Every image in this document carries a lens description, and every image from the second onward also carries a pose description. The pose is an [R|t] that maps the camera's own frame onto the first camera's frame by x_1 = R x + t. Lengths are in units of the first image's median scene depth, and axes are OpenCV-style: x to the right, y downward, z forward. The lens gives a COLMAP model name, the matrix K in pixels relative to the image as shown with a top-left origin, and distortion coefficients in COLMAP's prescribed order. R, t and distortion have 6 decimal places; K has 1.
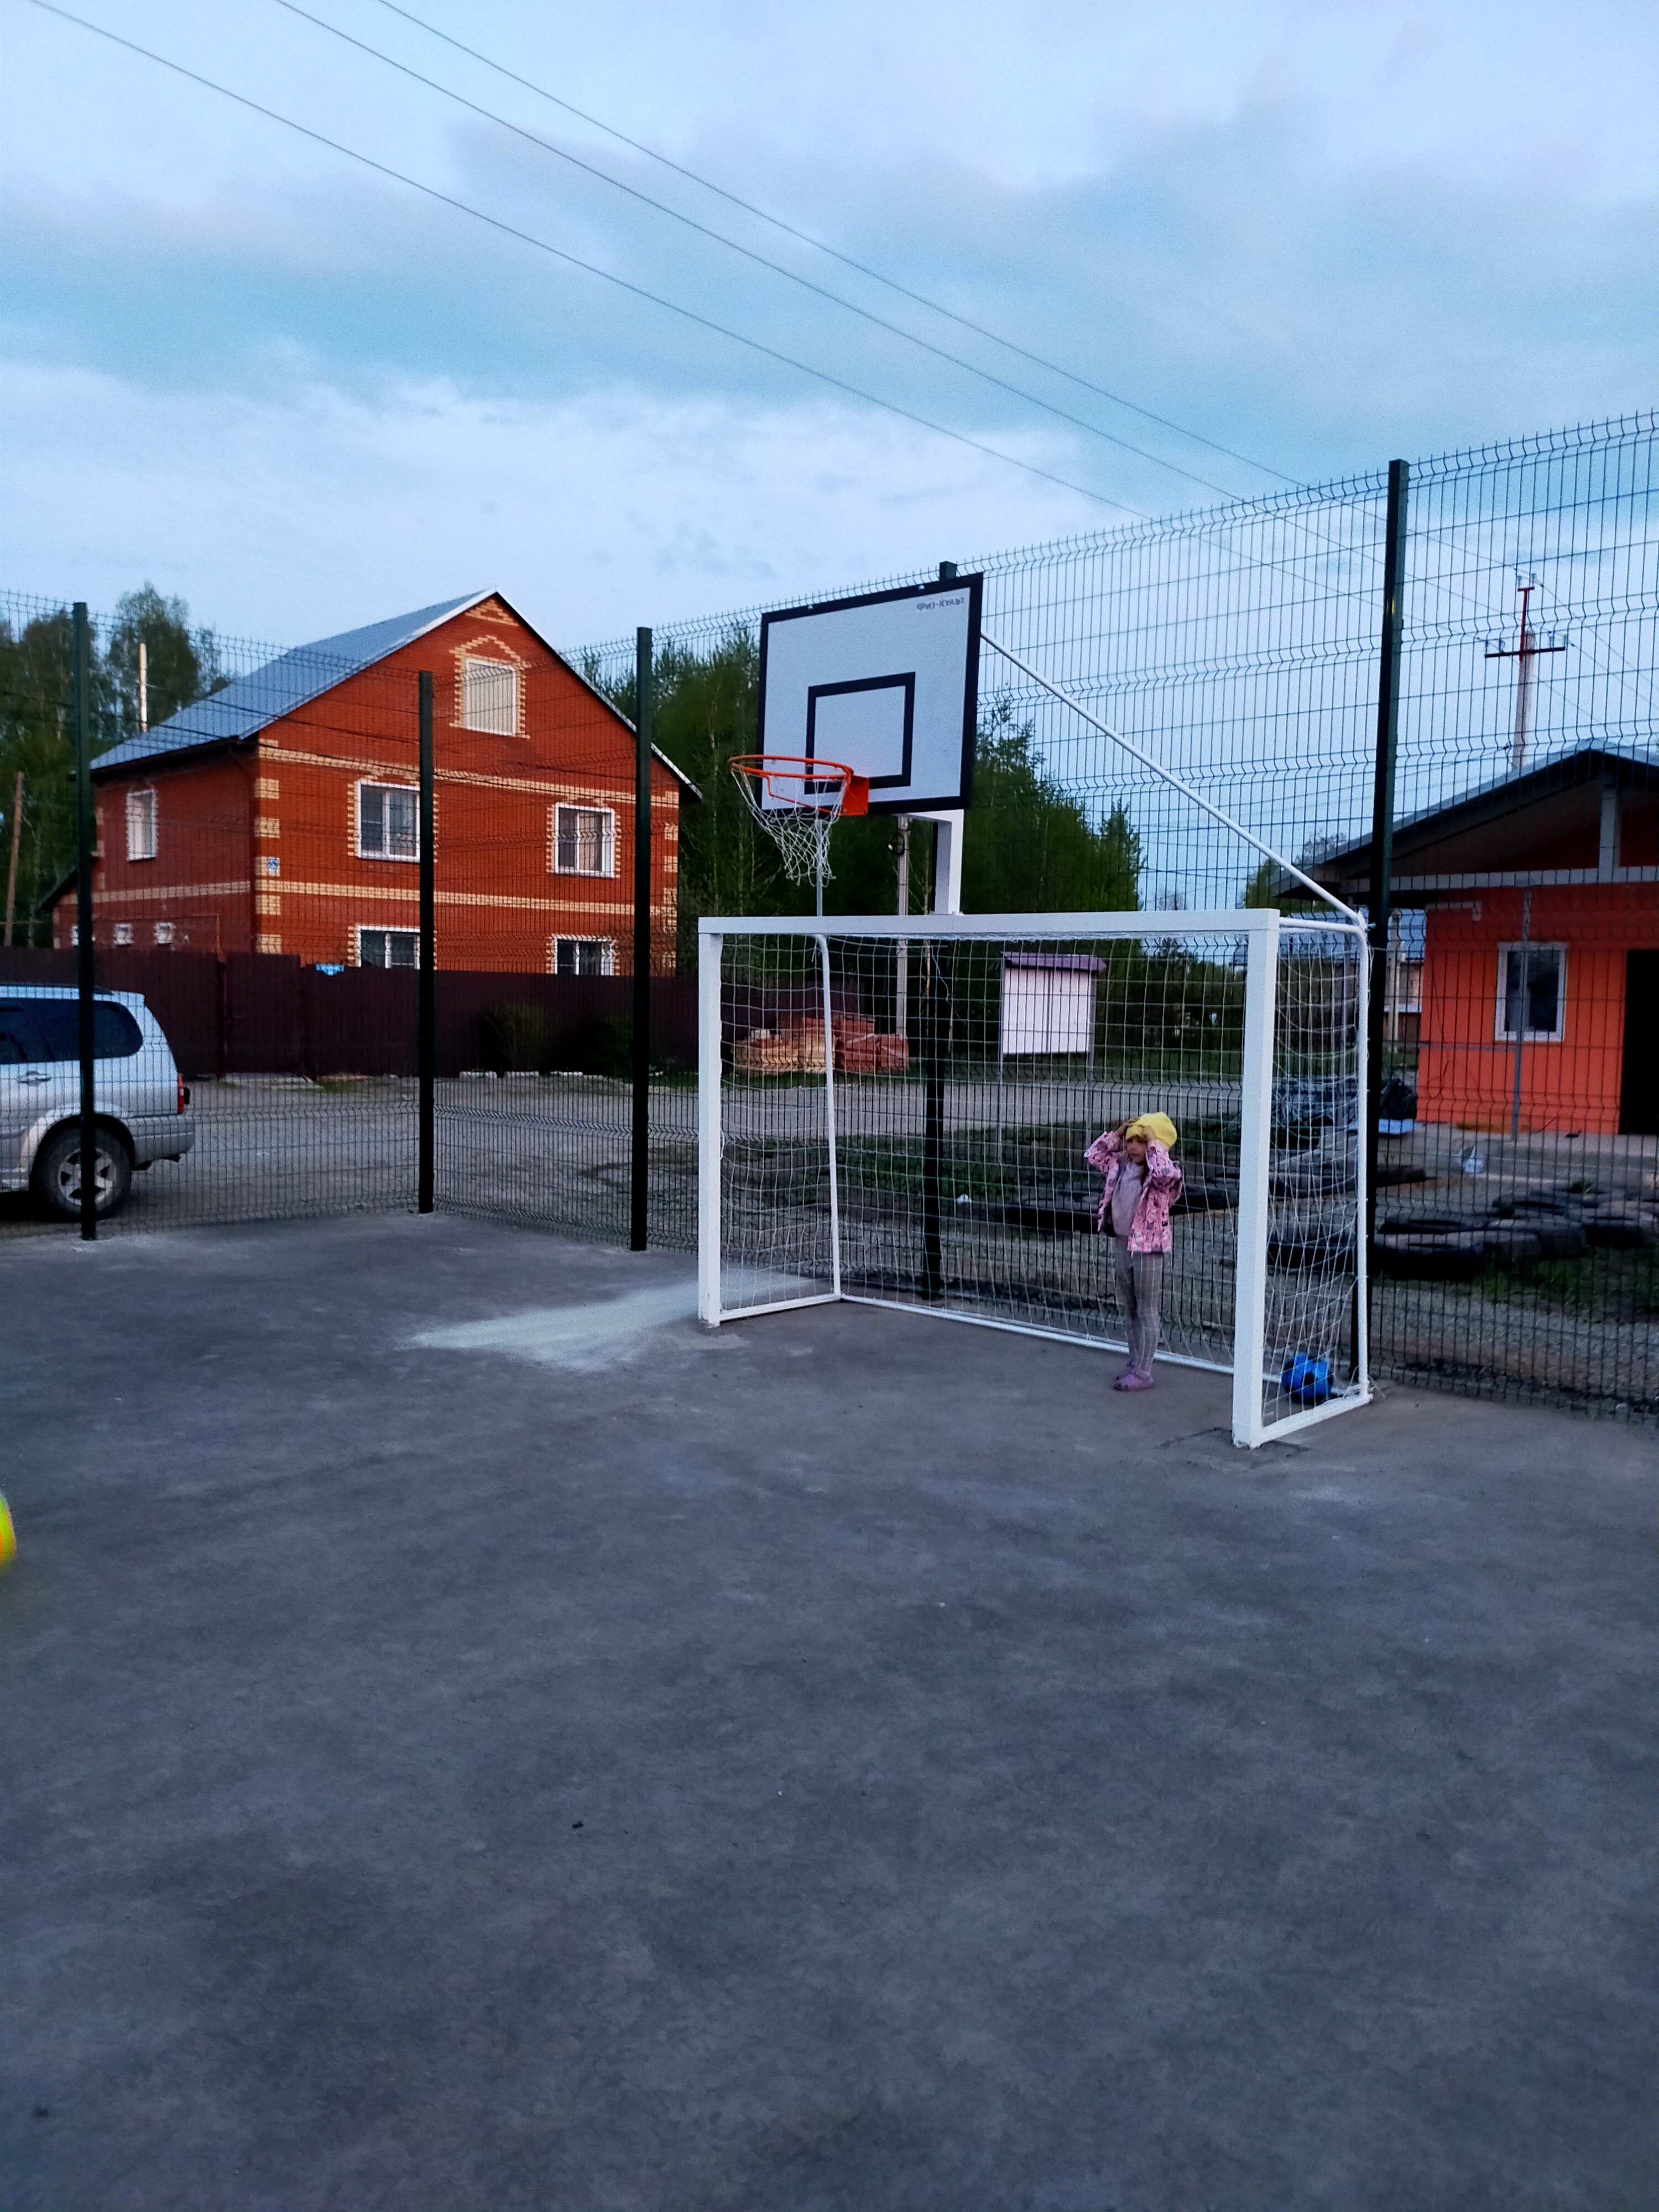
lens RADIAL K [[1633.3, 0, 816.2], [0, 1633.3, 1109.9], [0, 0, 1]] dist [0.013219, 0.002110]
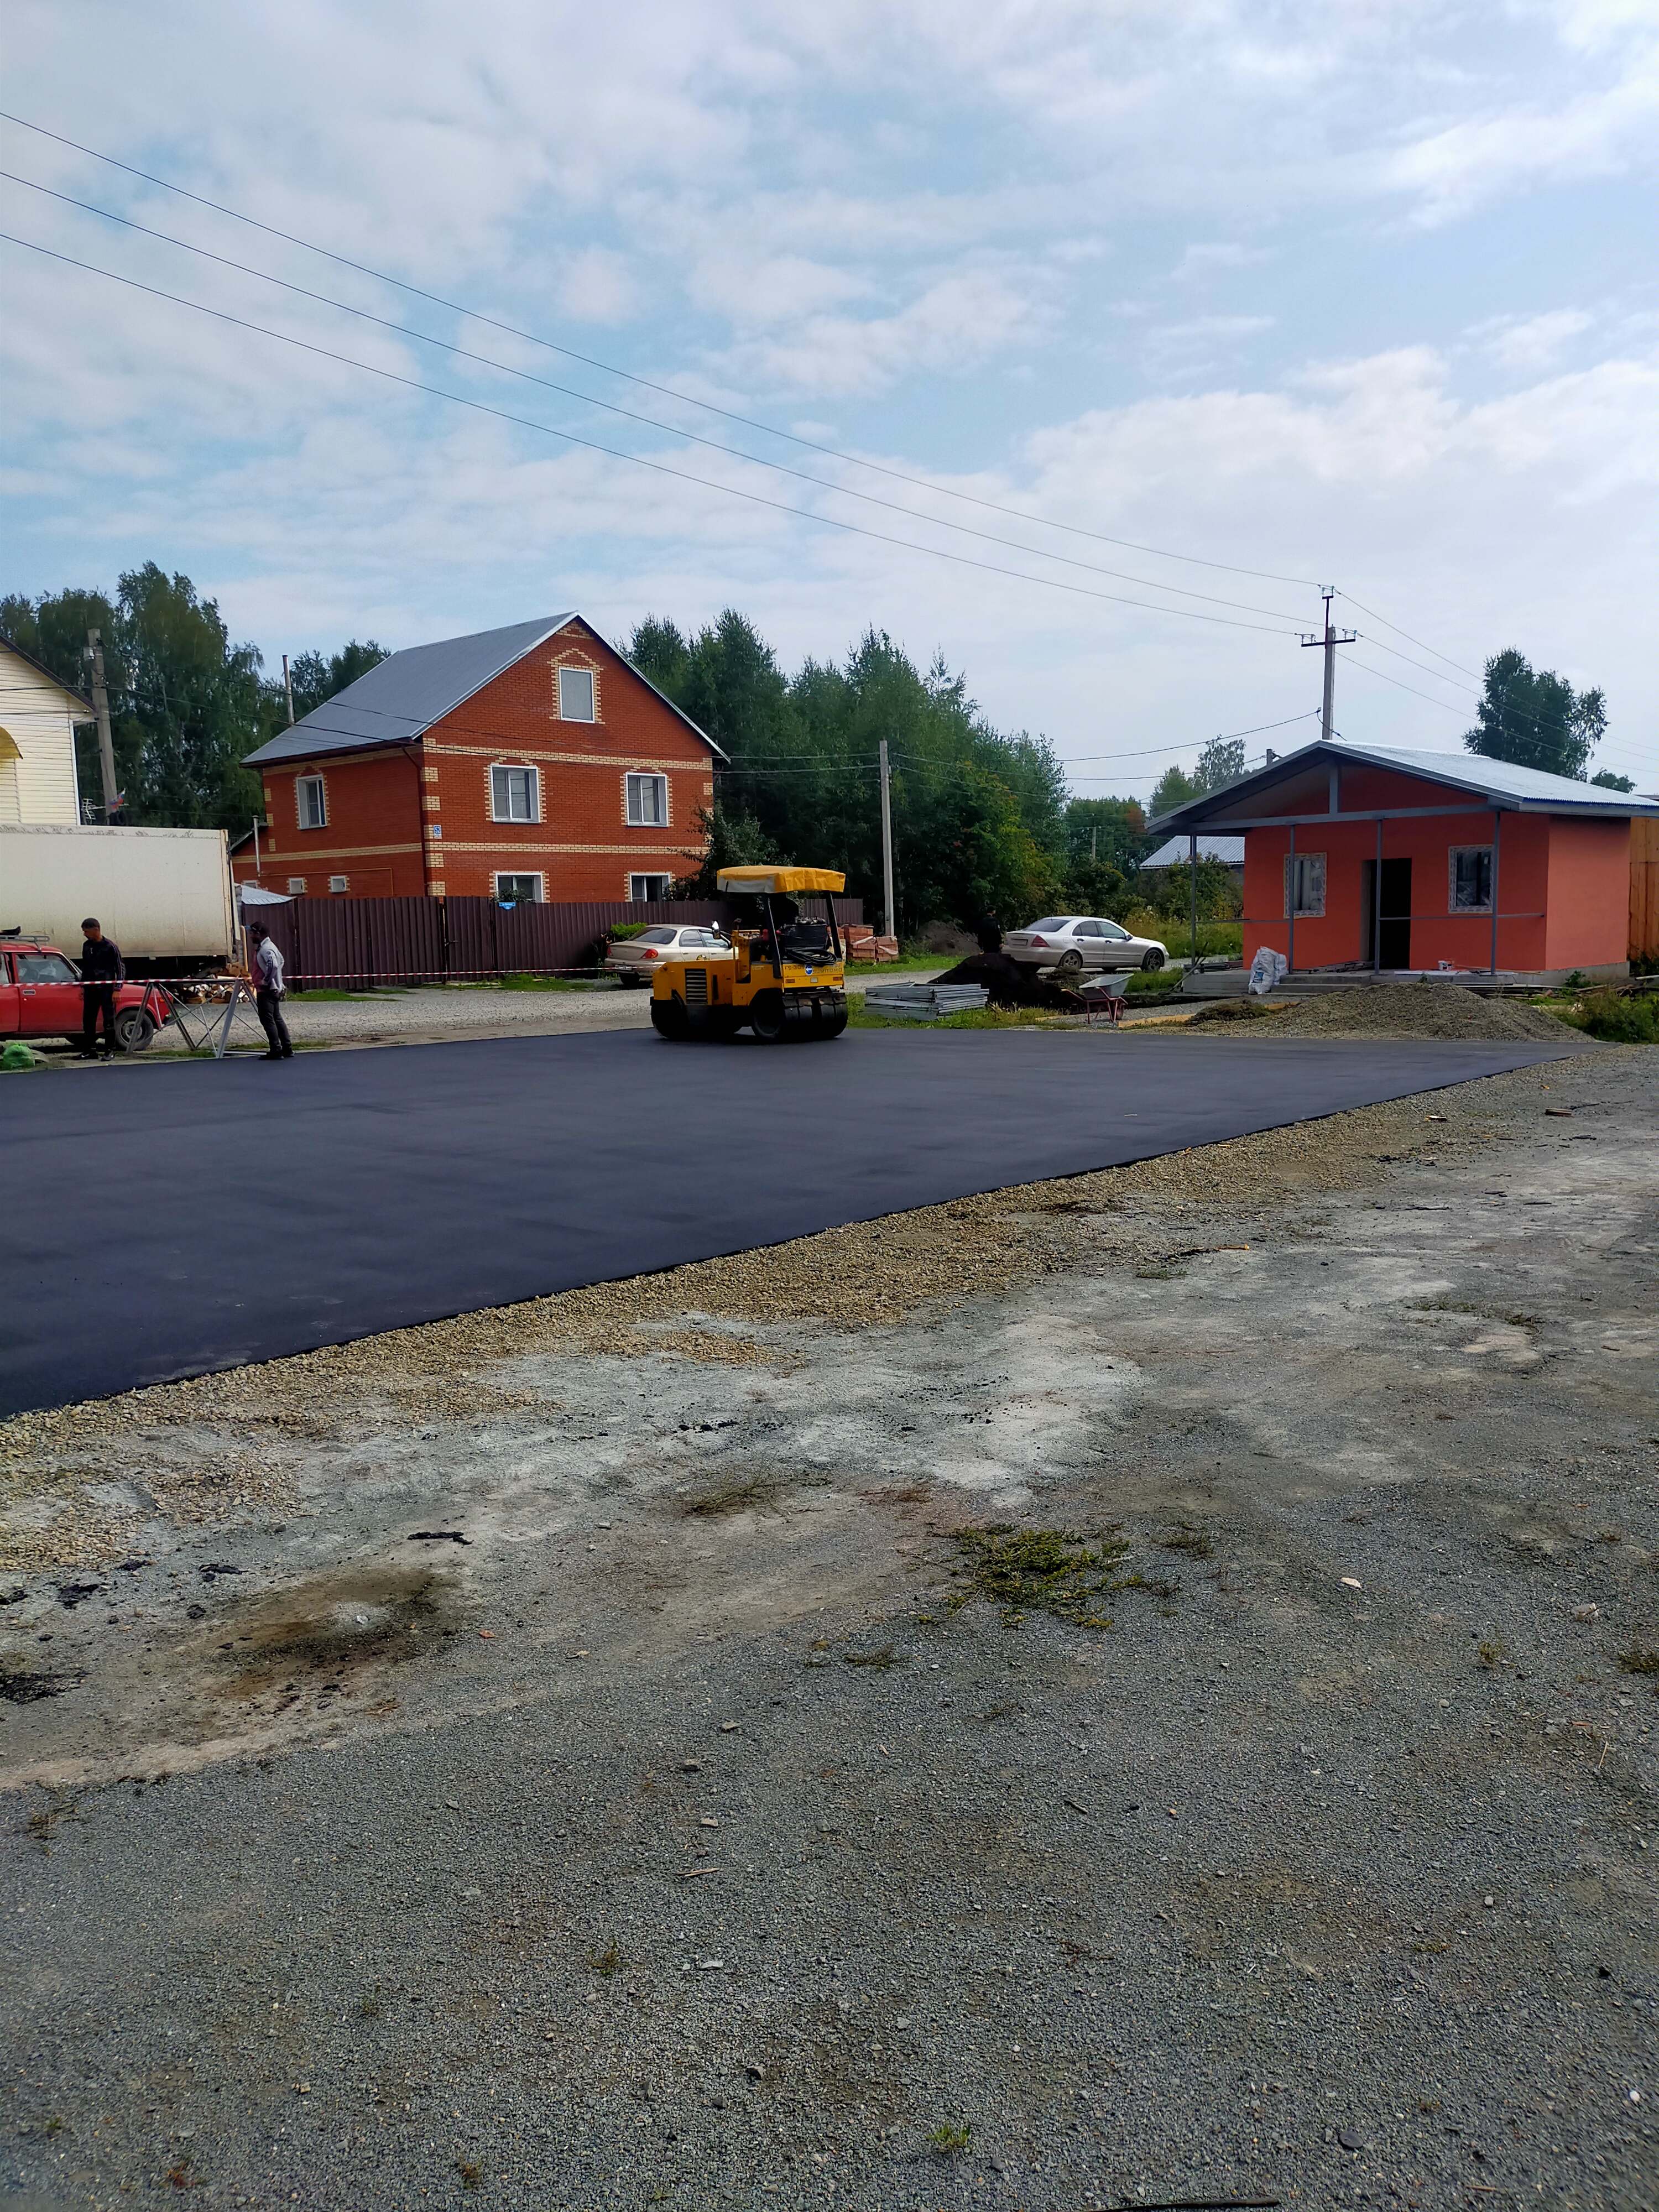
lens RADIAL K [[1633.3, 0, 841.1], [0, 1633.3, 1109.4], [0, 0, 1]] dist [0.013219, 0.002110]
pose [[0.996766, -0.052160, 0.061122, -0.086918], [0.049165, 0.997562, 0.049518, 0.029474], [-0.063556, -0.046353, 0.996901, -0.369259]]
